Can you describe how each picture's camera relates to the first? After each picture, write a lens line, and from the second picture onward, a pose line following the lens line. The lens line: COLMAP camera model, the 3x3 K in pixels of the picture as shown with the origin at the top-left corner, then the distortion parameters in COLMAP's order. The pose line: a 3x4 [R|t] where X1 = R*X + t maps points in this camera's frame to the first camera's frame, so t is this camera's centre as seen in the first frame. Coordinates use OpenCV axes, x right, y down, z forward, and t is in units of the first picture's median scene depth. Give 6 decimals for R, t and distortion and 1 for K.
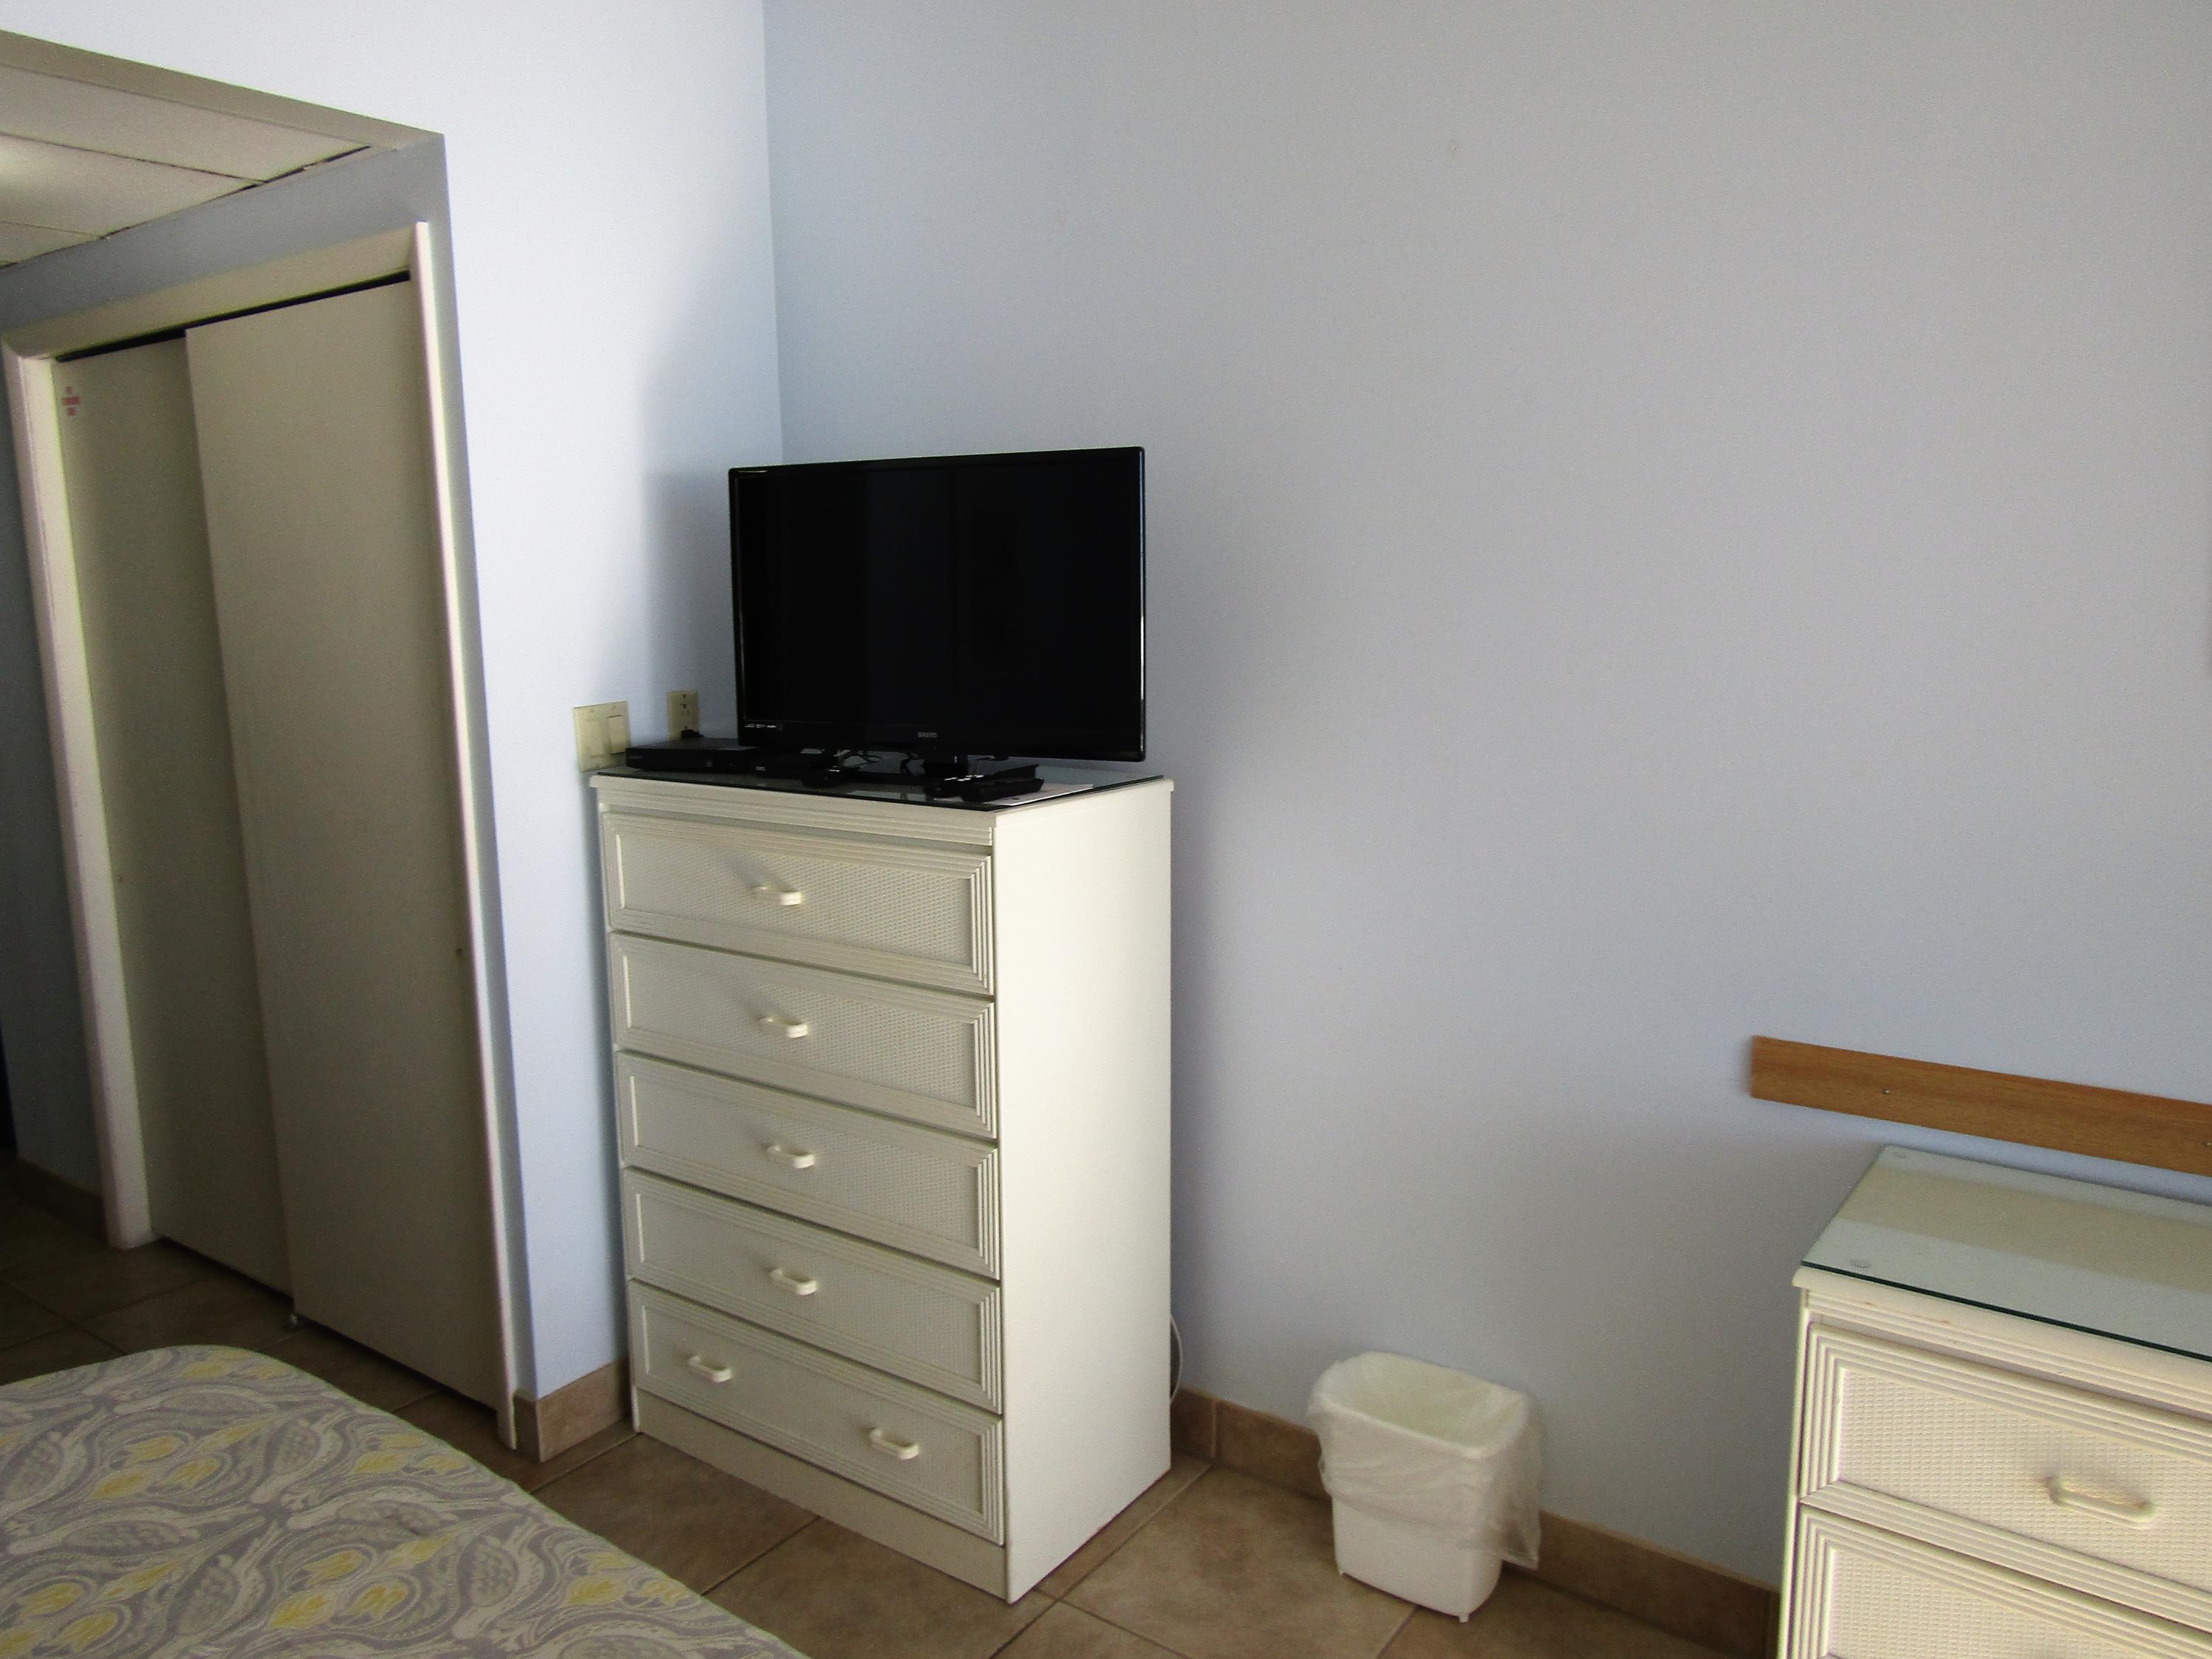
lens RADIAL K [[1603.1, 0, 1100.0], [0, 1603.1, 831.8], [0, 0, 1]] dist [0.006325, -0.000022]
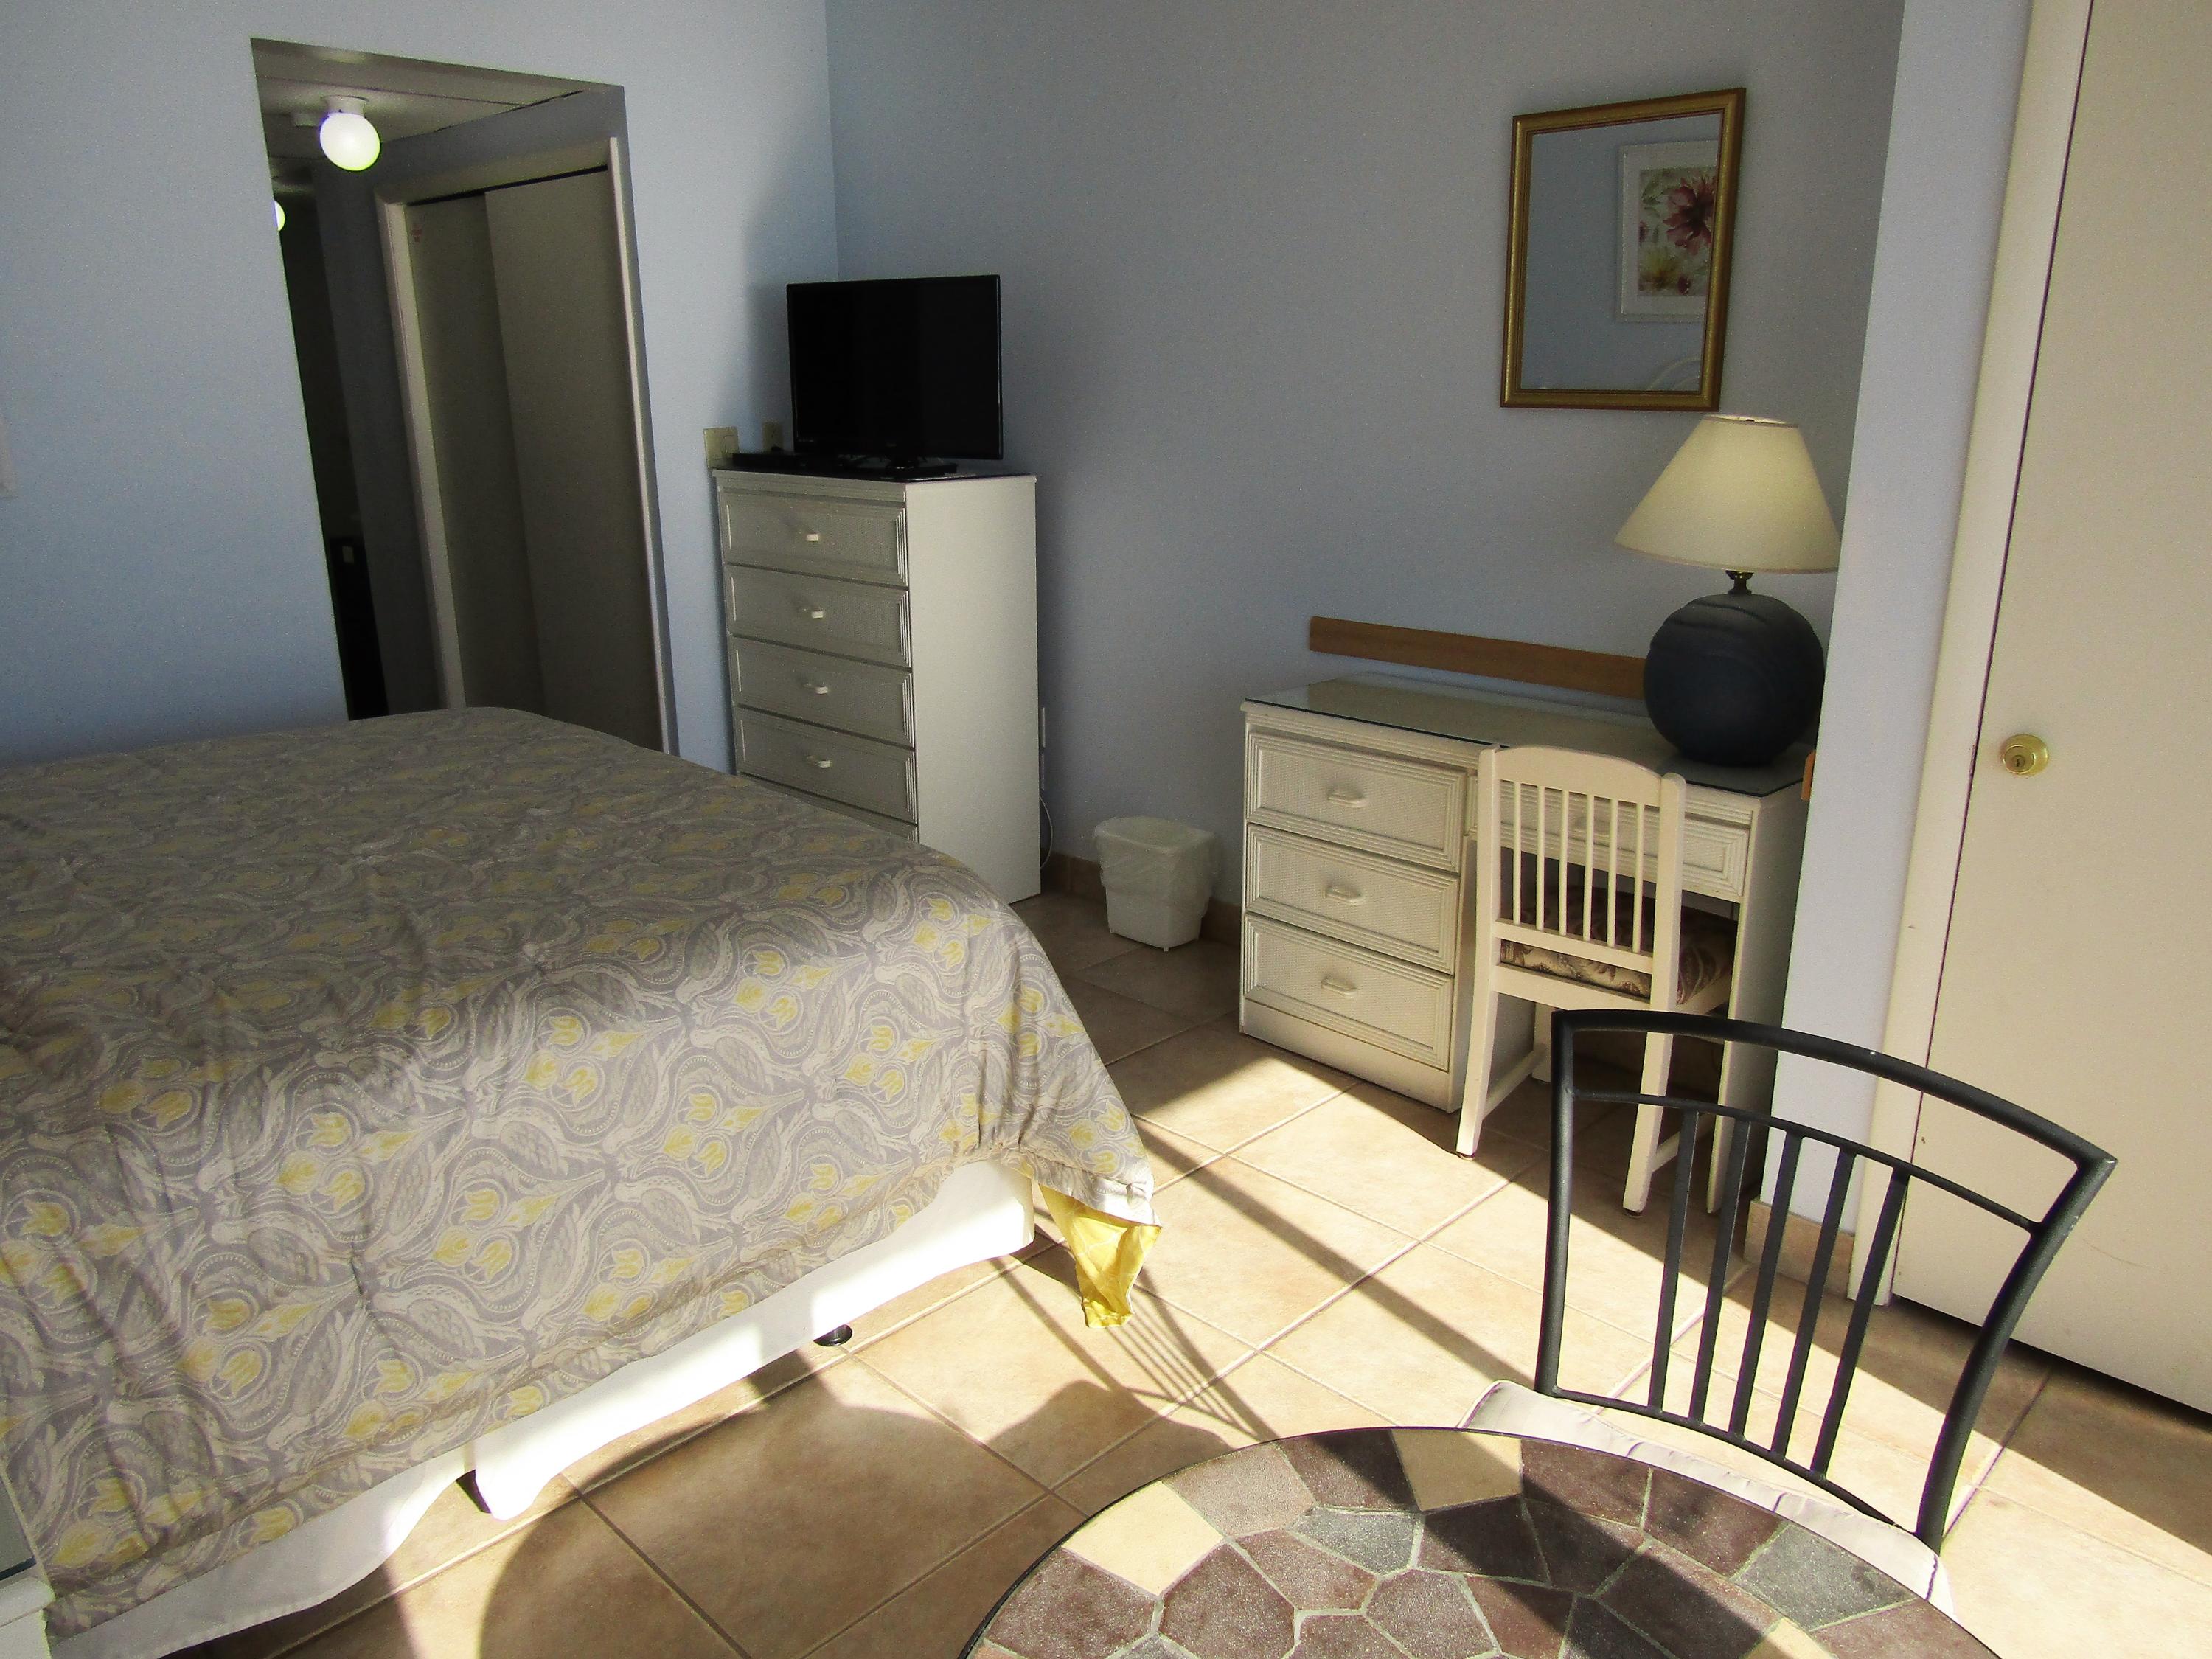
lens RADIAL K [[1581.3, 0, 1106.0], [0, 1581.3, 829.5], [0, 0, 1]] dist [-0.009702, 0.004501]
pose [[0.989266, 0.048613, -0.137802, 0.373023], [-0.030265, 0.990755, 0.132244, 0.117758], [0.142957, -0.126654, 0.981592, -0.684603]]
